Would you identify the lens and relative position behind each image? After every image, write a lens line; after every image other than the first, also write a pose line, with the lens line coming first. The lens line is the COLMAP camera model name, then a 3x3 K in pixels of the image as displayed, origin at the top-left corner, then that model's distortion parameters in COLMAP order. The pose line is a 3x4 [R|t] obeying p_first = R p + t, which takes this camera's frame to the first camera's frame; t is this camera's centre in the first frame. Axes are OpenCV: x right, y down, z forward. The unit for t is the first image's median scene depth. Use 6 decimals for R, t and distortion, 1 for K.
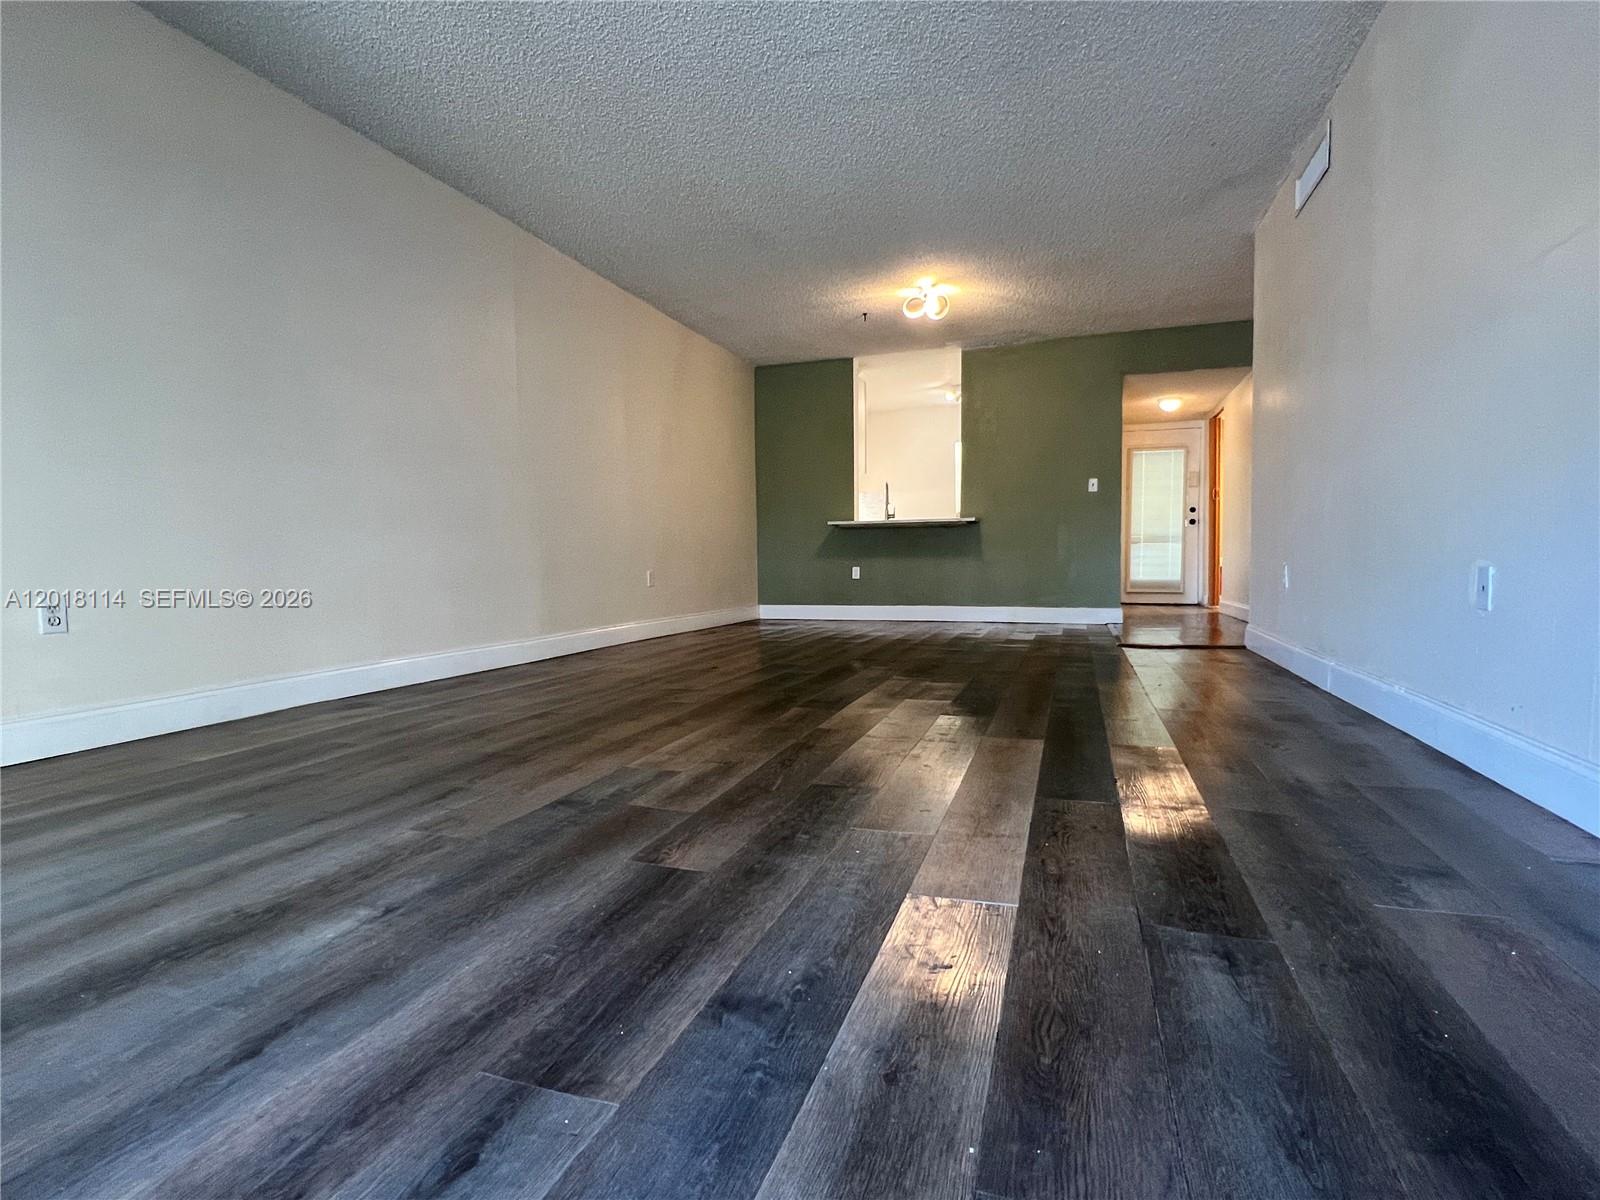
lens RADIAL K [[803.5, 0, 795.6], [0, 803.5, 605.0], [0, 0, 1]] dist [0.001424, 0.000411]
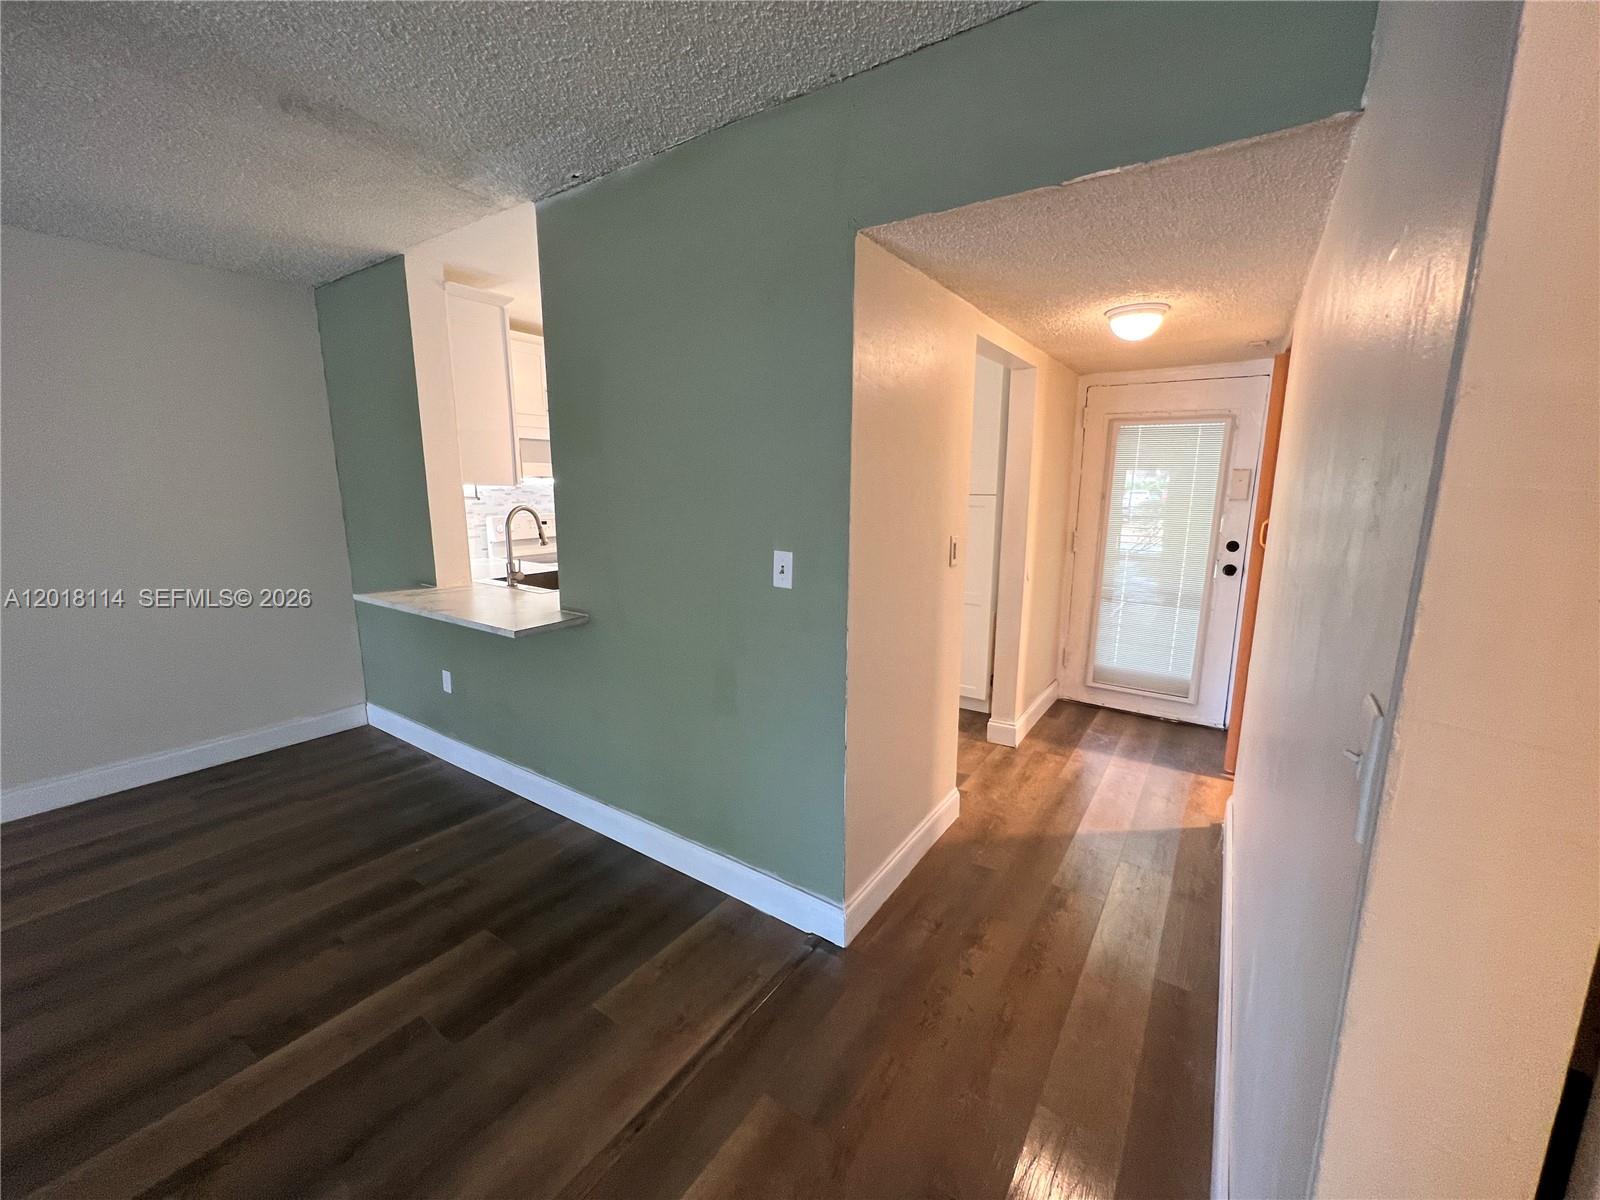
lens RADIAL K [[638.3, 0, 800.0], [0, 638.3, 600.0], [0, 0, 1]] dist [-0.002254, 0.000036]
pose [[0.964637, 0.058951, -0.256905, 0.389236], [-0.025121, 0.990794, 0.133026, -0.150053], [0.262382, -0.121868, 0.957237, 0.630627]]
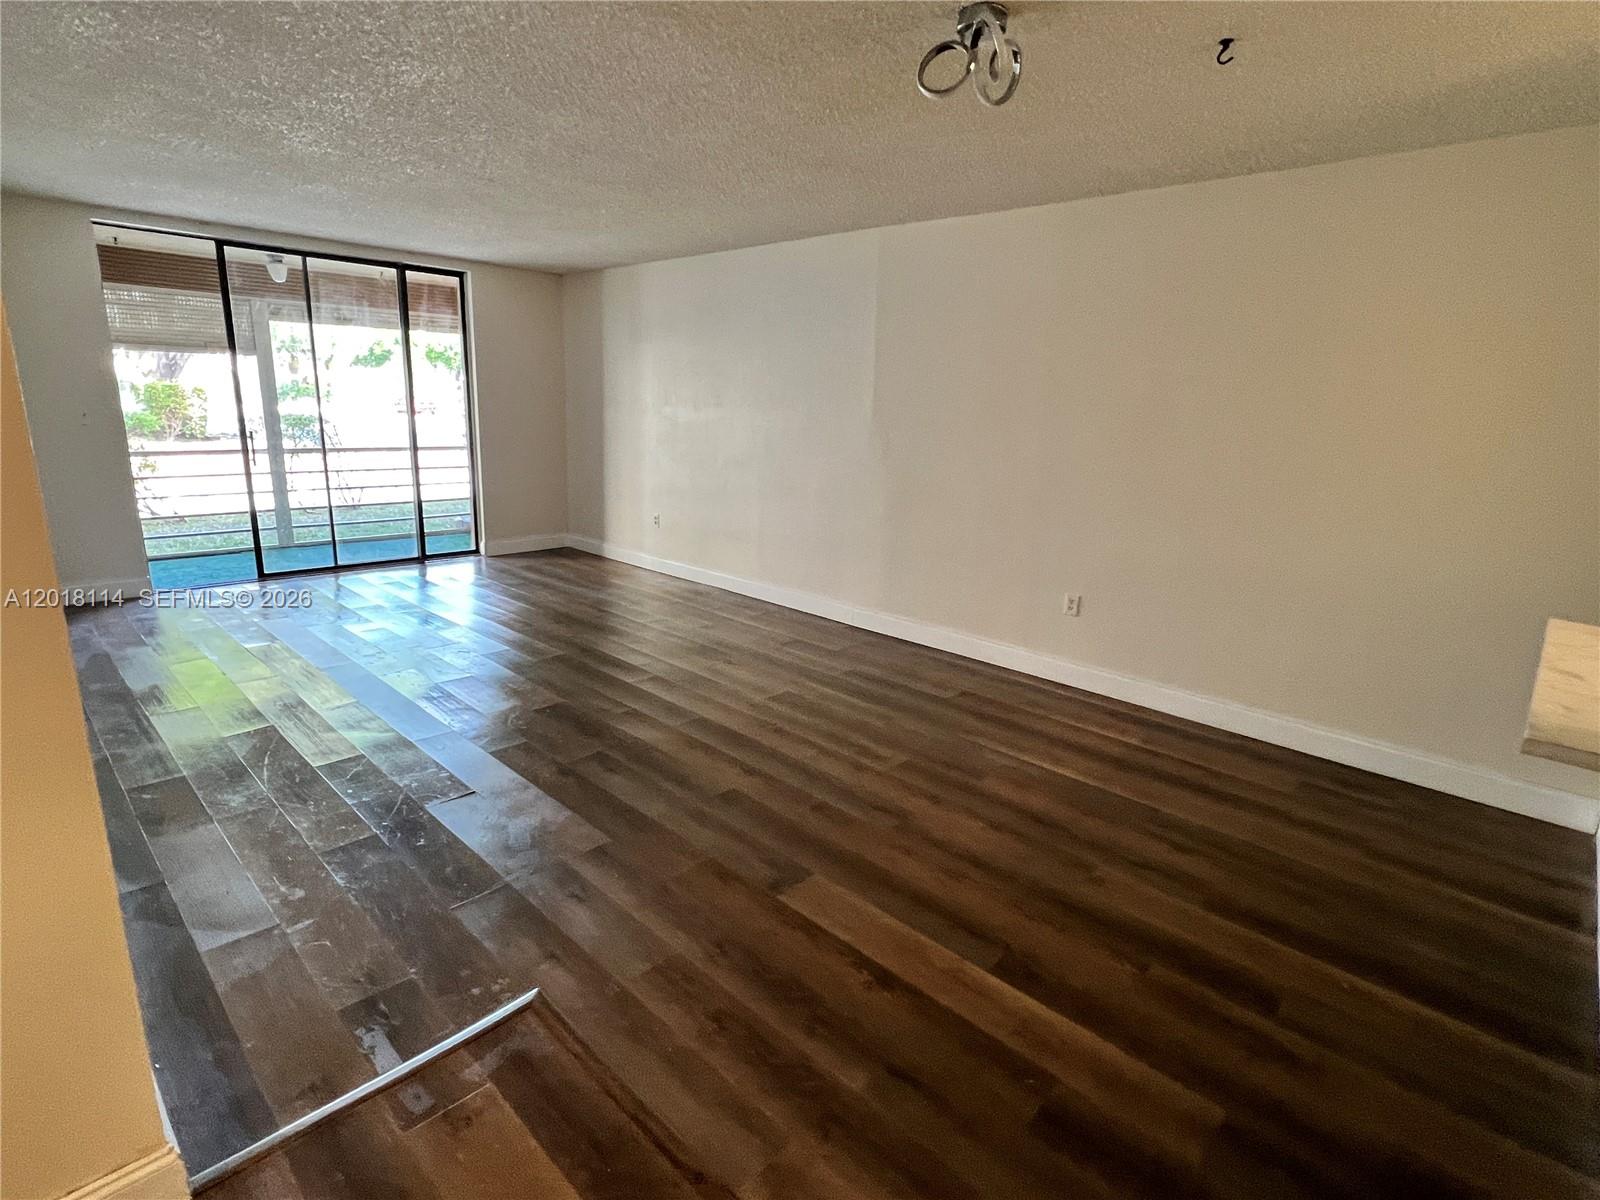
lens RADIAL K [[803.5, 0, 795.6], [0, 803.5, 605.0], [0, 0, 1]] dist [0.001424, 0.000411]
pose [[-0.419681, 0.220209, -0.880554, 0.416591], [-0.079766, 0.957423, 0.277450, -0.160730], [0.904160, 0.186679, -0.384247, 0.783980]]
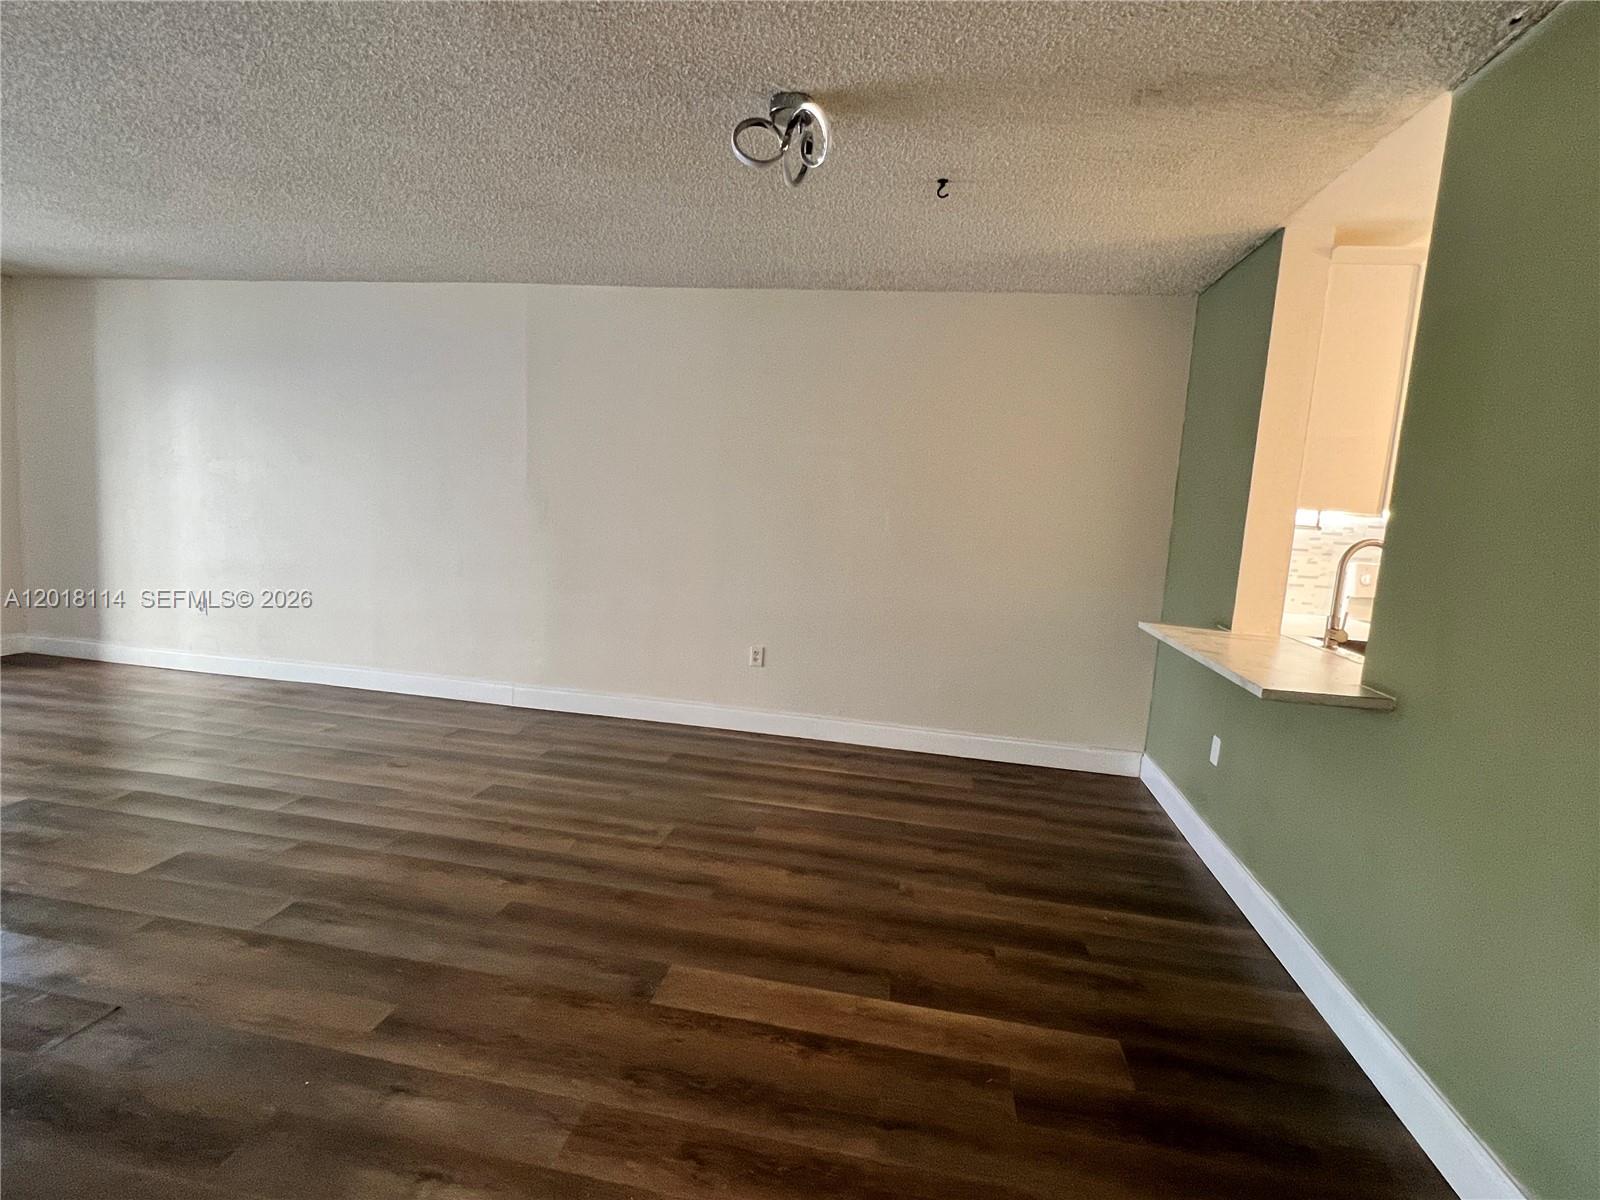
lens RADIAL K [[803.5, 0, 795.6], [0, 803.5, 605.0], [0, 0, 1]] dist [0.001424, 0.000411]
pose [[0.157140, 0.142720, -0.977209, 0.423564], [-0.115665, 0.985352, 0.125309, -0.137416], [0.980780, 0.093338, 0.171346, 0.670481]]
